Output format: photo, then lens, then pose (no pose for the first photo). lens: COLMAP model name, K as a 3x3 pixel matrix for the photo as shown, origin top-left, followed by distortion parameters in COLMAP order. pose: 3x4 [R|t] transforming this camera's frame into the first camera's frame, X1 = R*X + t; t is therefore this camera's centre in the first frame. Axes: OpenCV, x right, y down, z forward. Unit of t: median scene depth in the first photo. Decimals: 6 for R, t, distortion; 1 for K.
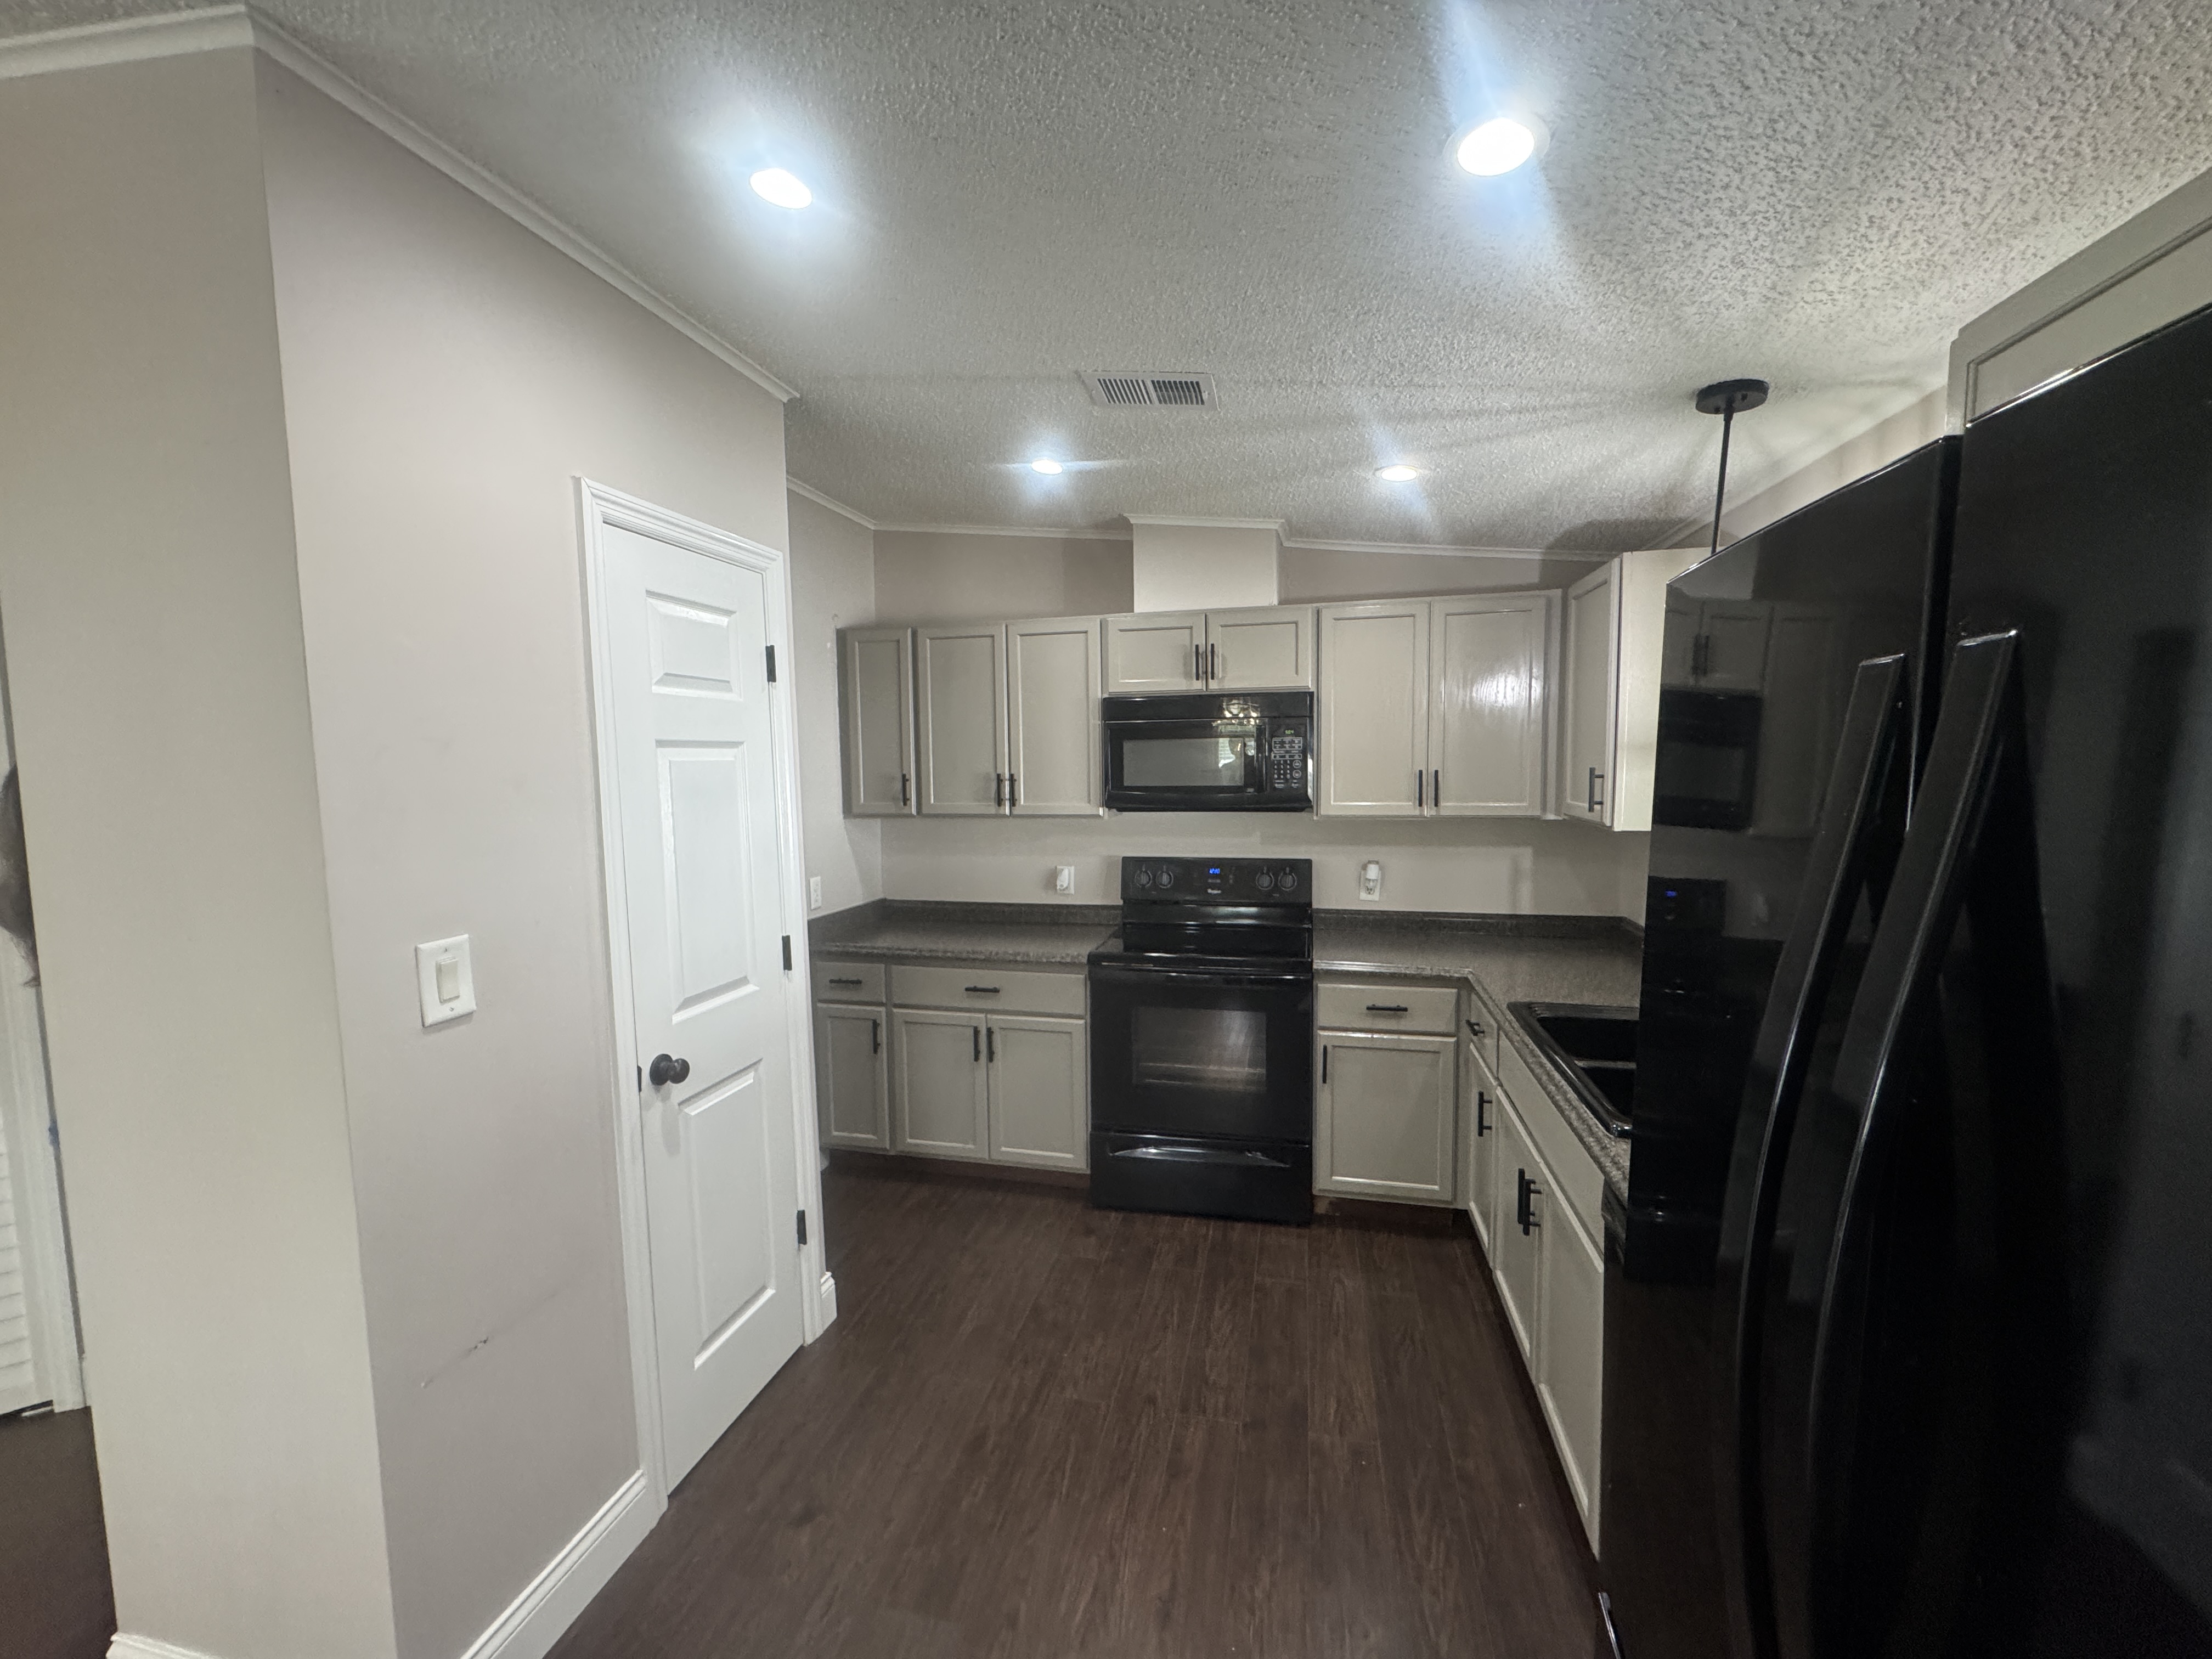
lens RADIAL K [[881.7, 0, 1104.8], [0, 881.7, 830.1], [0, 0, 1]] dist [-0.003189, 0.000711]
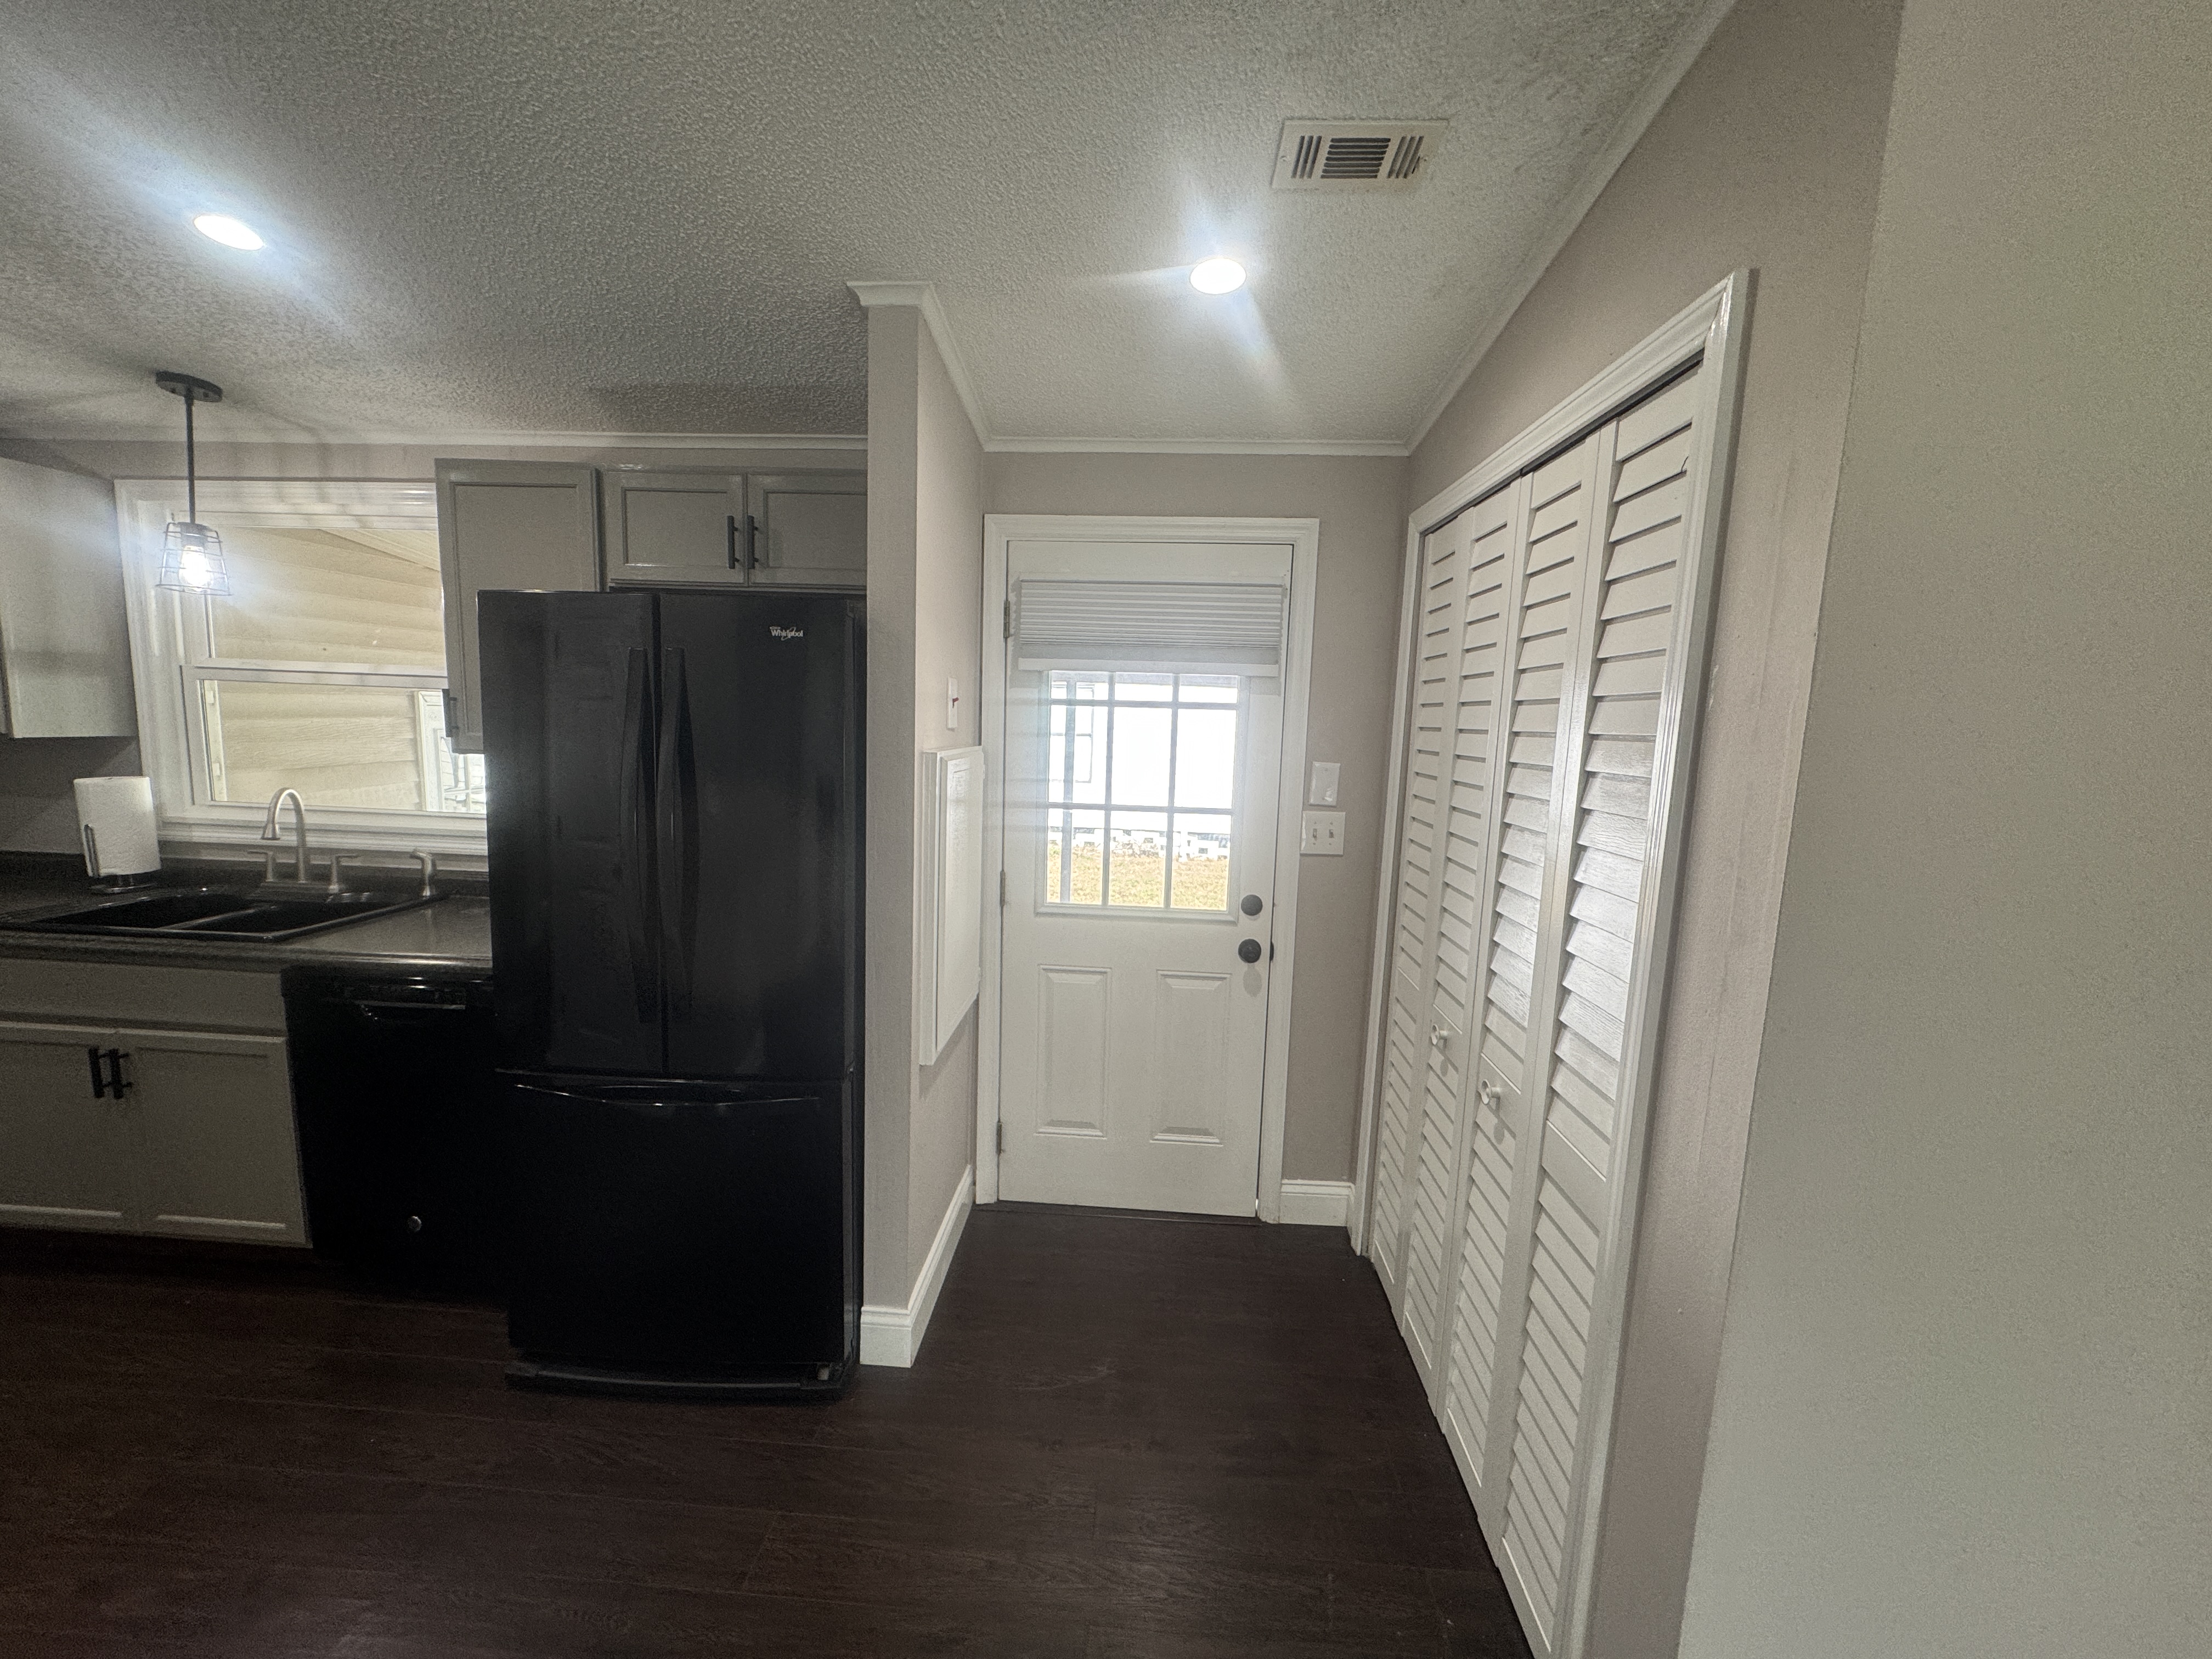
lens RADIAL K [[881.7, 0, 1106.6], [0, 881.7, 829.9], [0, 0, 1]] dist [-0.003189, 0.000711]
pose [[-0.165872, -0.118014, 0.979060, -0.479709], [0.046490, 0.990774, 0.127302, 0.027362], [-0.985051, 0.066632, -0.158855, -0.041585]]
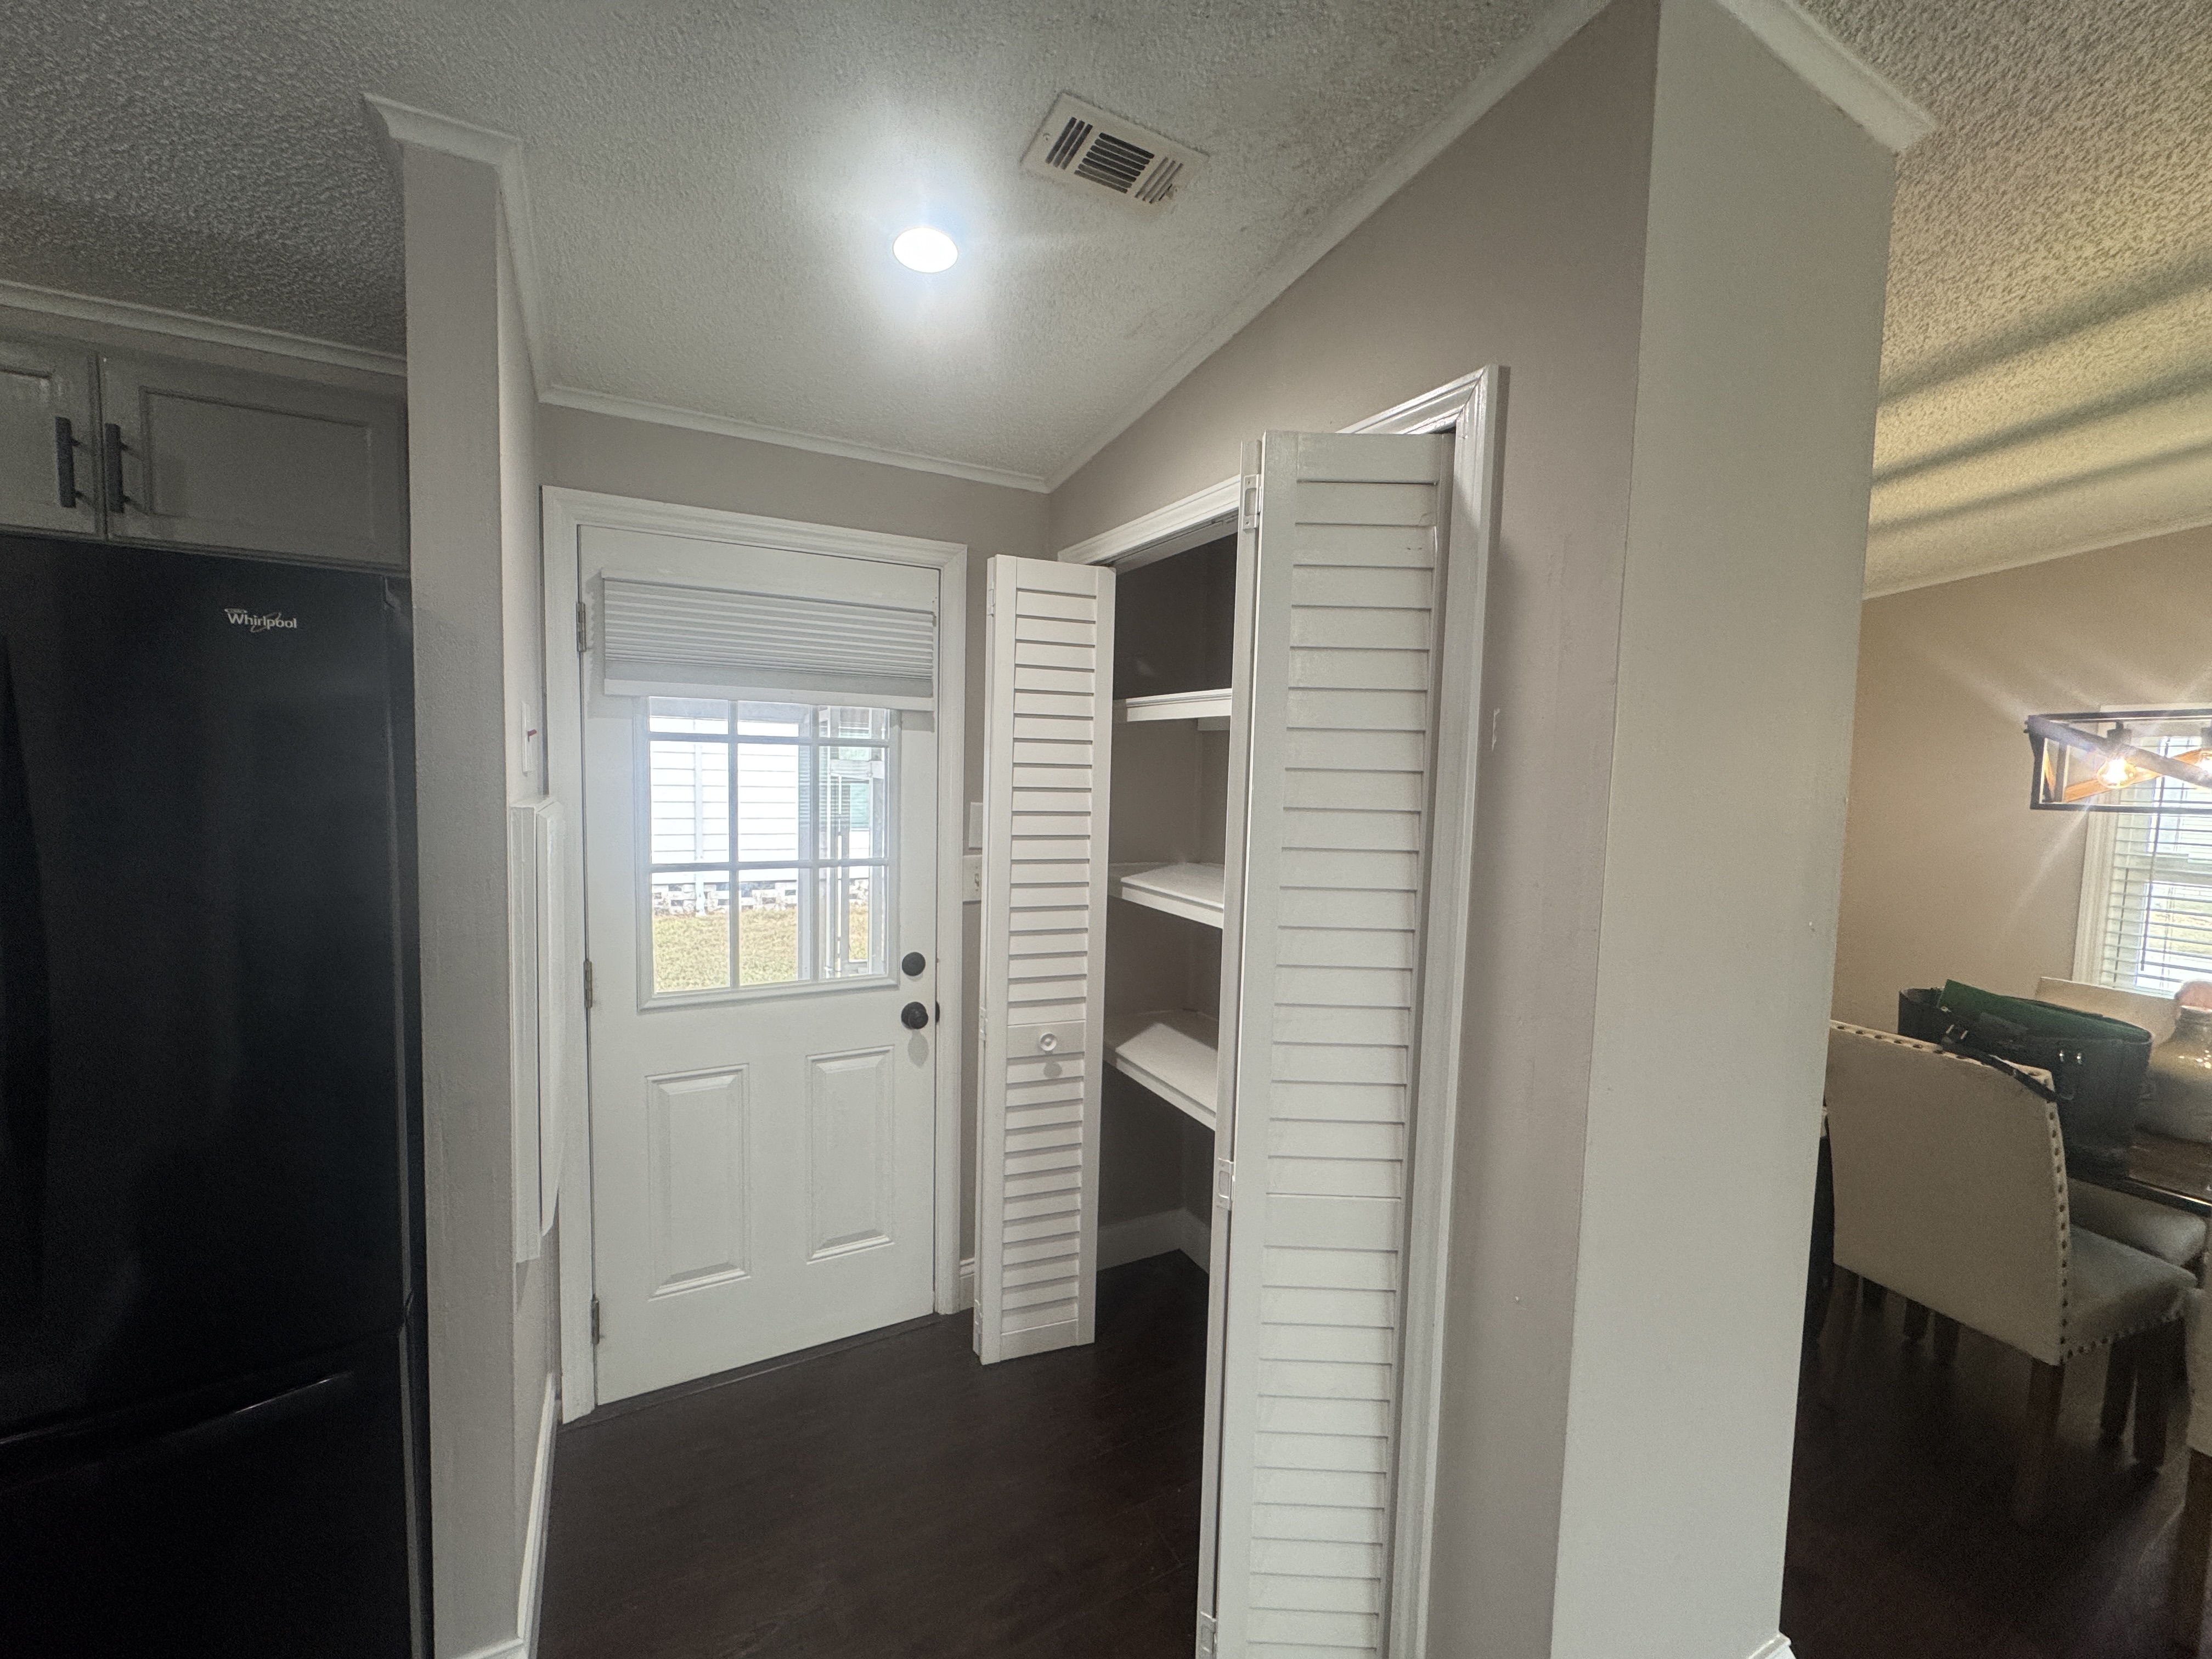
lens RADIAL K [[881.7, 0, 1106.9], [0, 881.7, 828.8], [0, 0, 1]] dist [-0.003189, 0.000711]
pose [[-0.662291, -0.055818, 0.747165, -0.355797], [0.041989, 0.992889, 0.111395, 0.020509], [-0.748069, 0.105149, -0.655237, 0.049005]]
